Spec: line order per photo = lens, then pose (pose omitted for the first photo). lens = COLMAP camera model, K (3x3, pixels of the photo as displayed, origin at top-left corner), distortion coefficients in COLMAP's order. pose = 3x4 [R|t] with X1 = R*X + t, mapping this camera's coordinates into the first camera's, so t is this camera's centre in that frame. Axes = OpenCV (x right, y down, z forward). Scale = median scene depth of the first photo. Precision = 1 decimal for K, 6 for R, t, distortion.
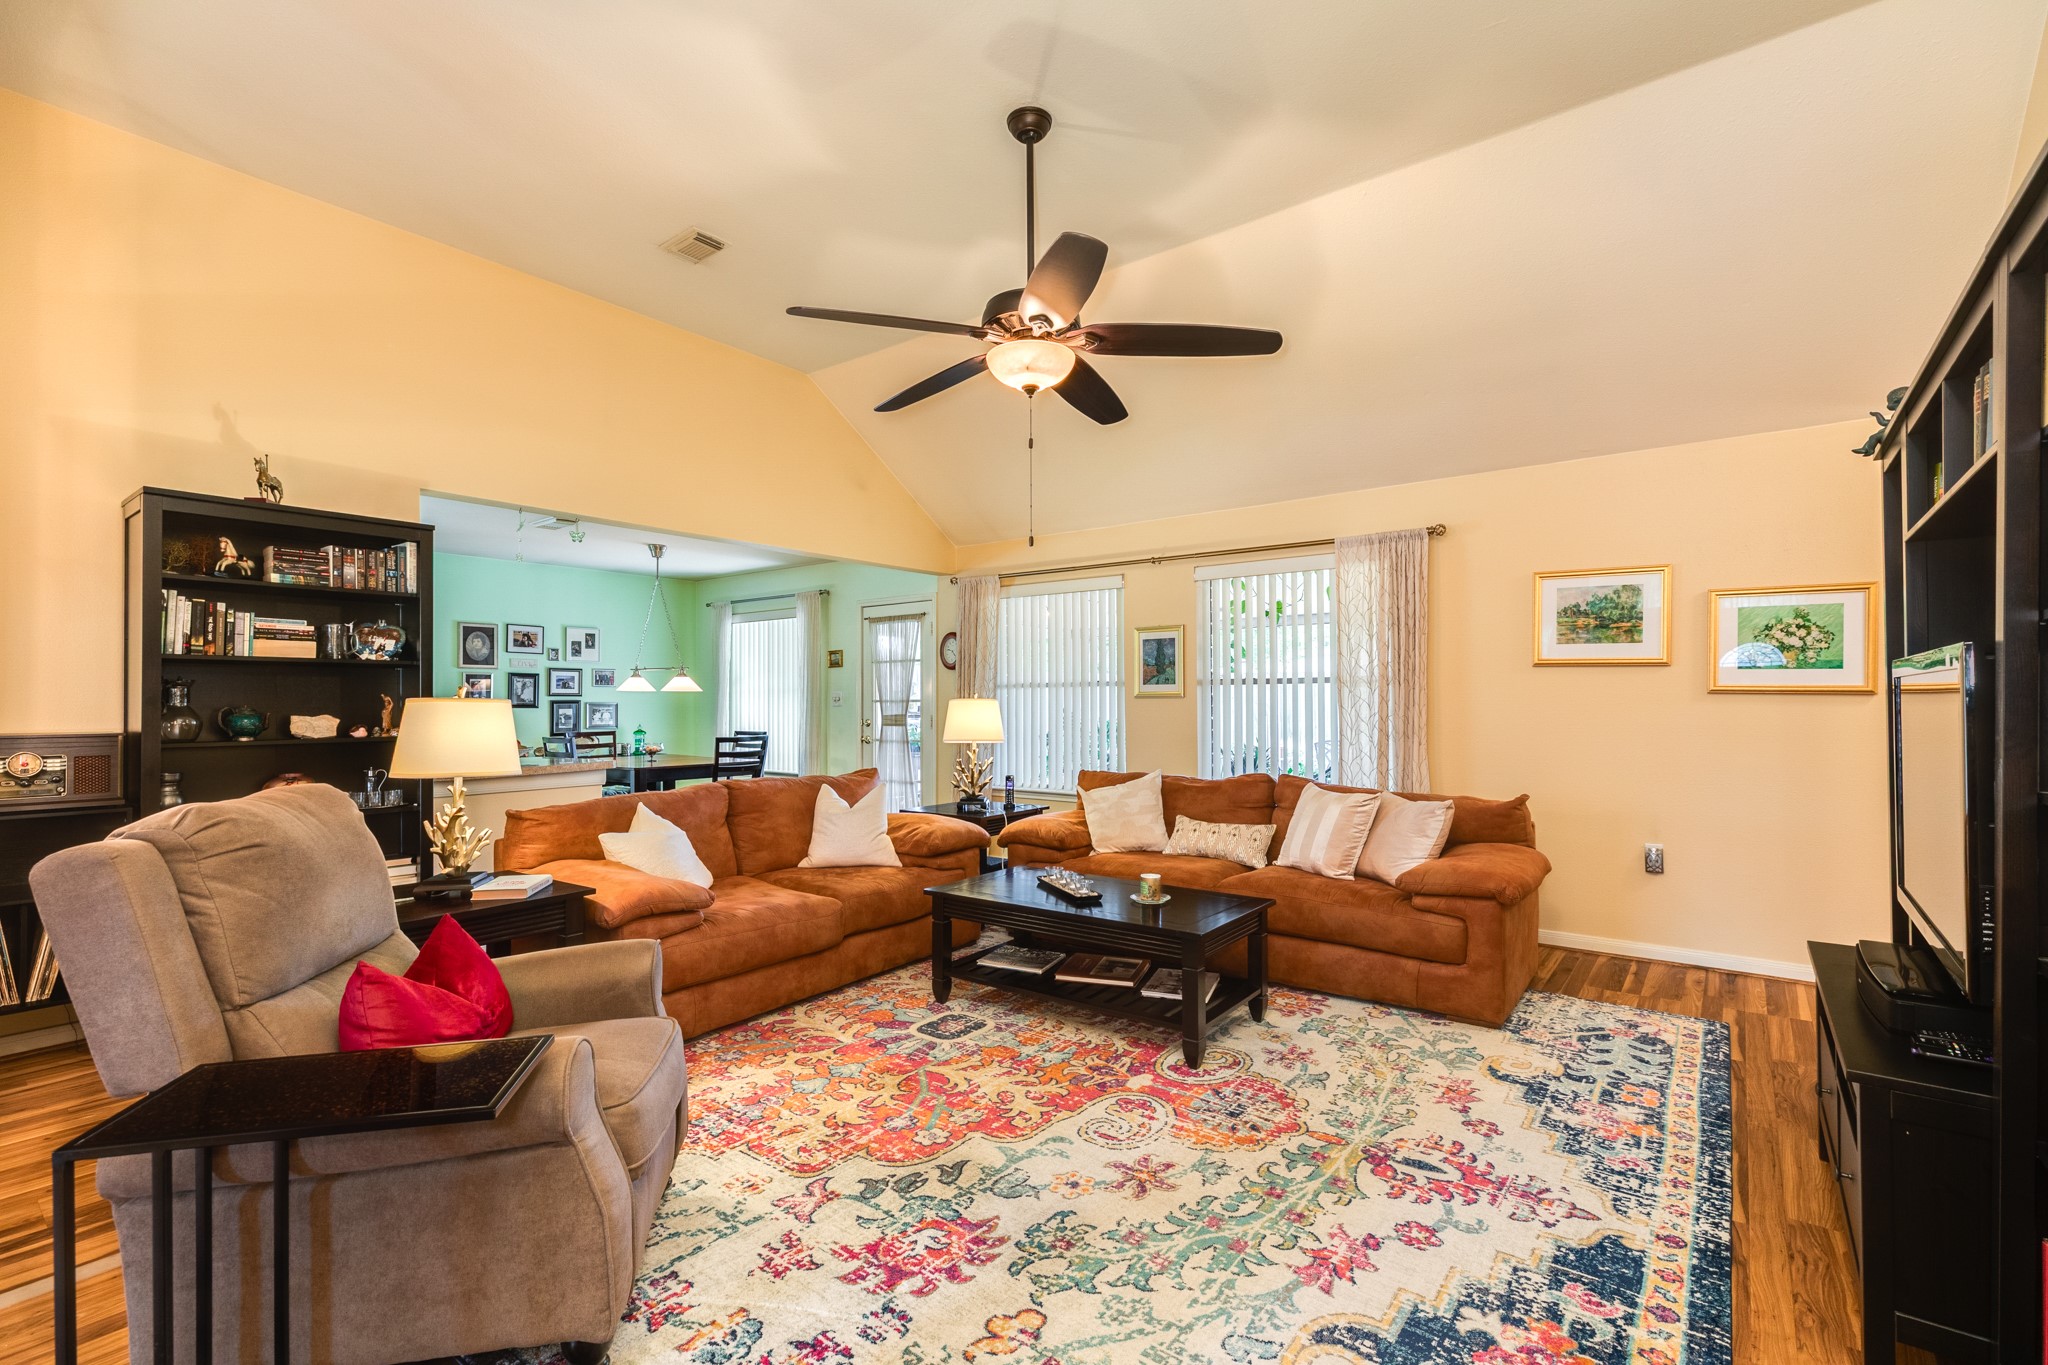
lens RADIAL K [[918.1, 0, 1023.0], [0, 918.1, 693.3], [0, 0, 1]] dist [0.001790, 0.000665]
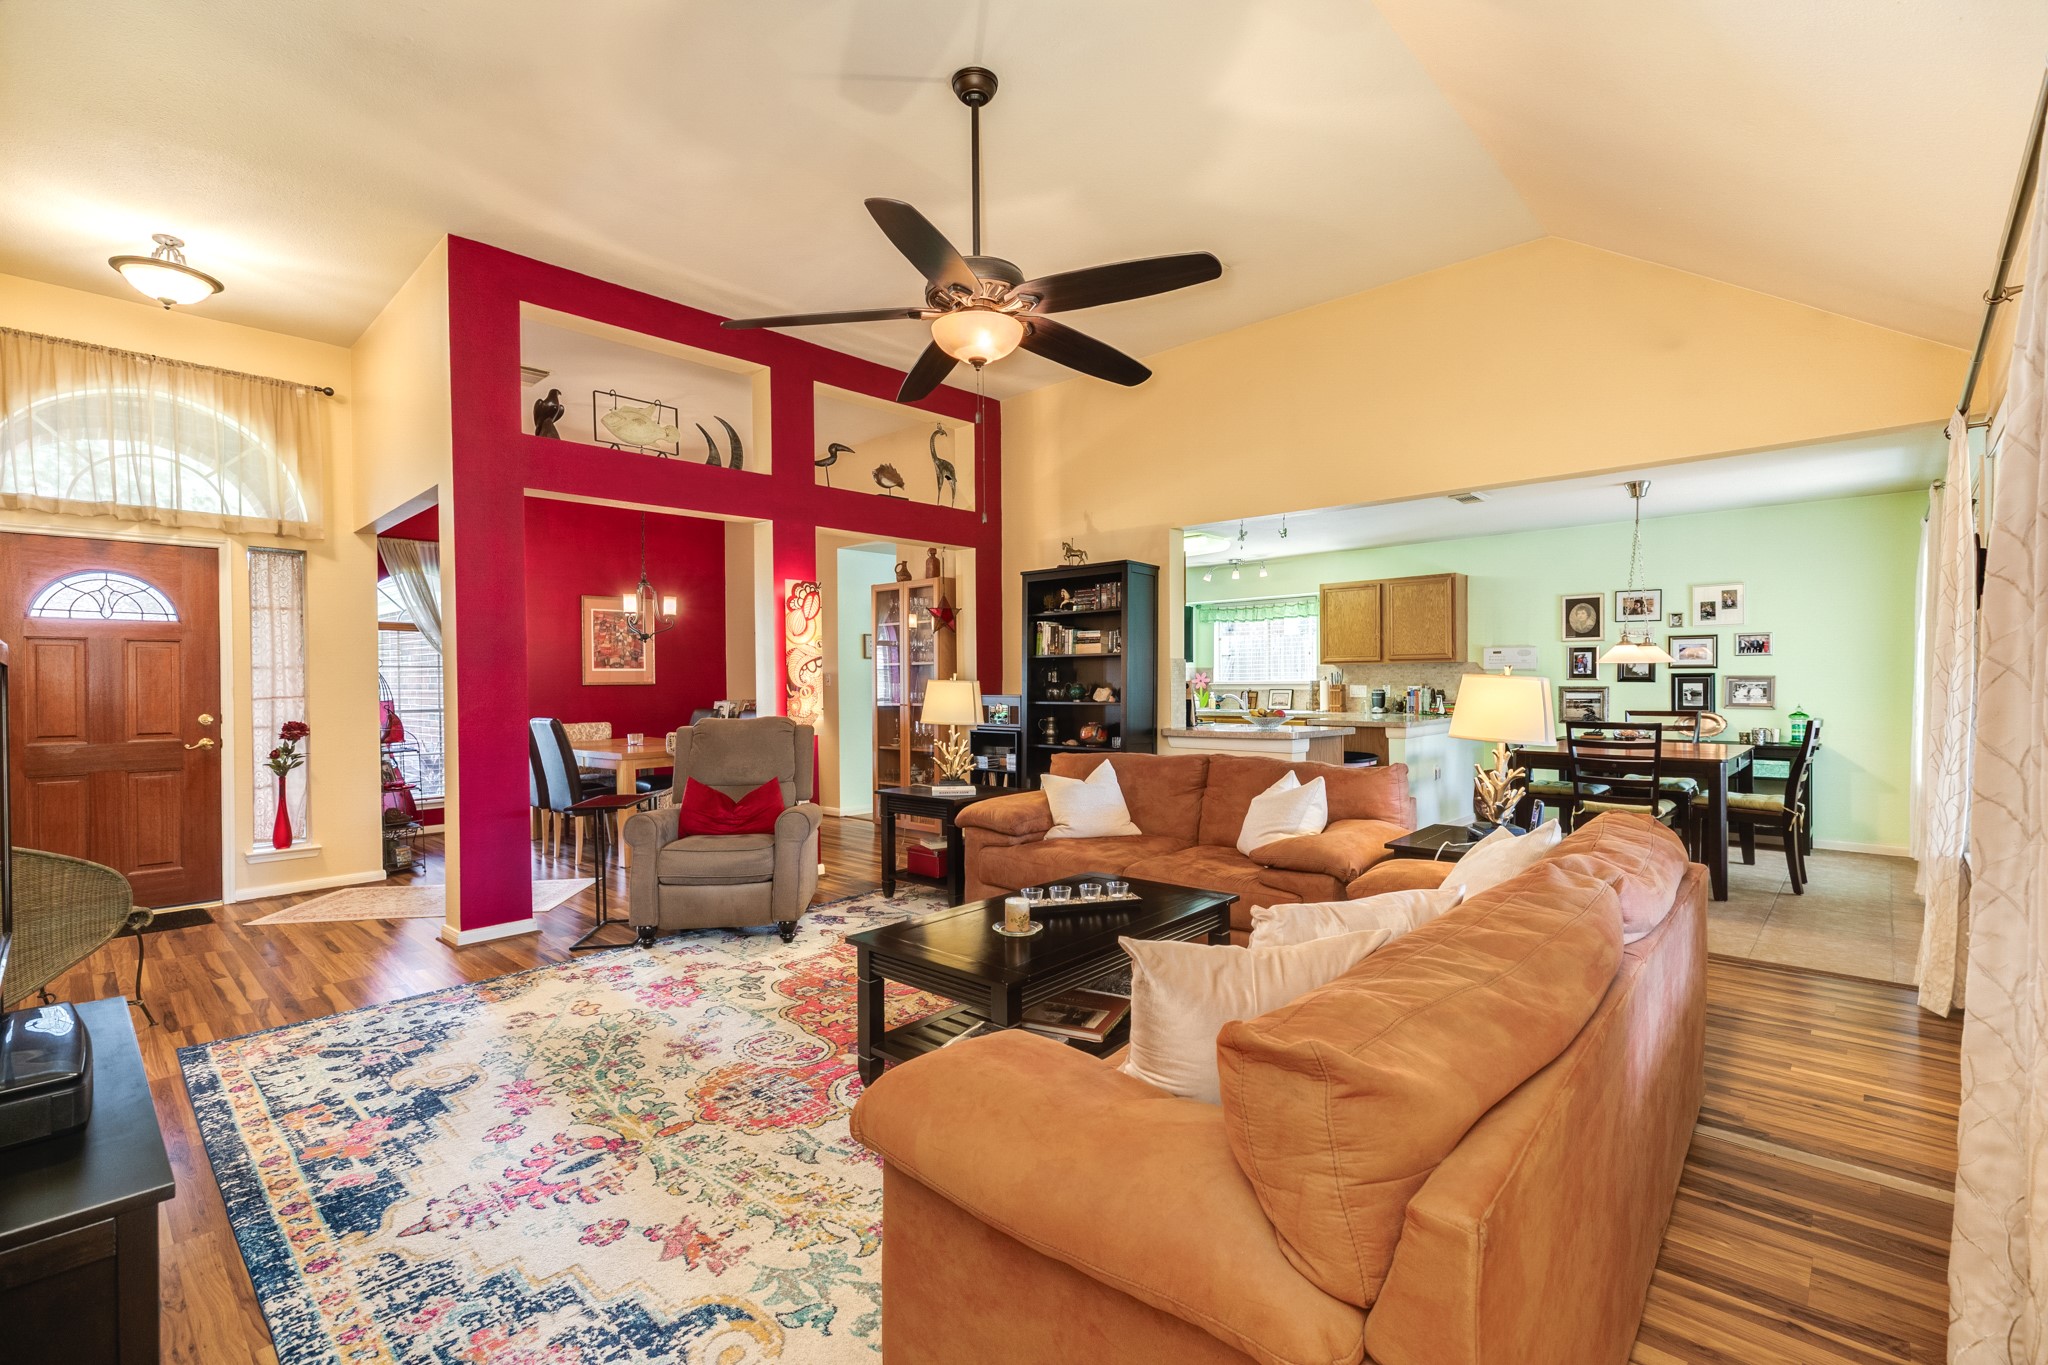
lens RADIAL K [[918.1, 0, 1017.8], [0, 918.1, 689.9], [0, 0, 1]] dist [0.001790, 0.000665]
pose [[-0.098471, 0.012635, -0.995060, 1.310393], [0.016963, 0.999795, 0.011016, 0.009909], [0.994995, -0.015795, -0.098665, 1.518504]]
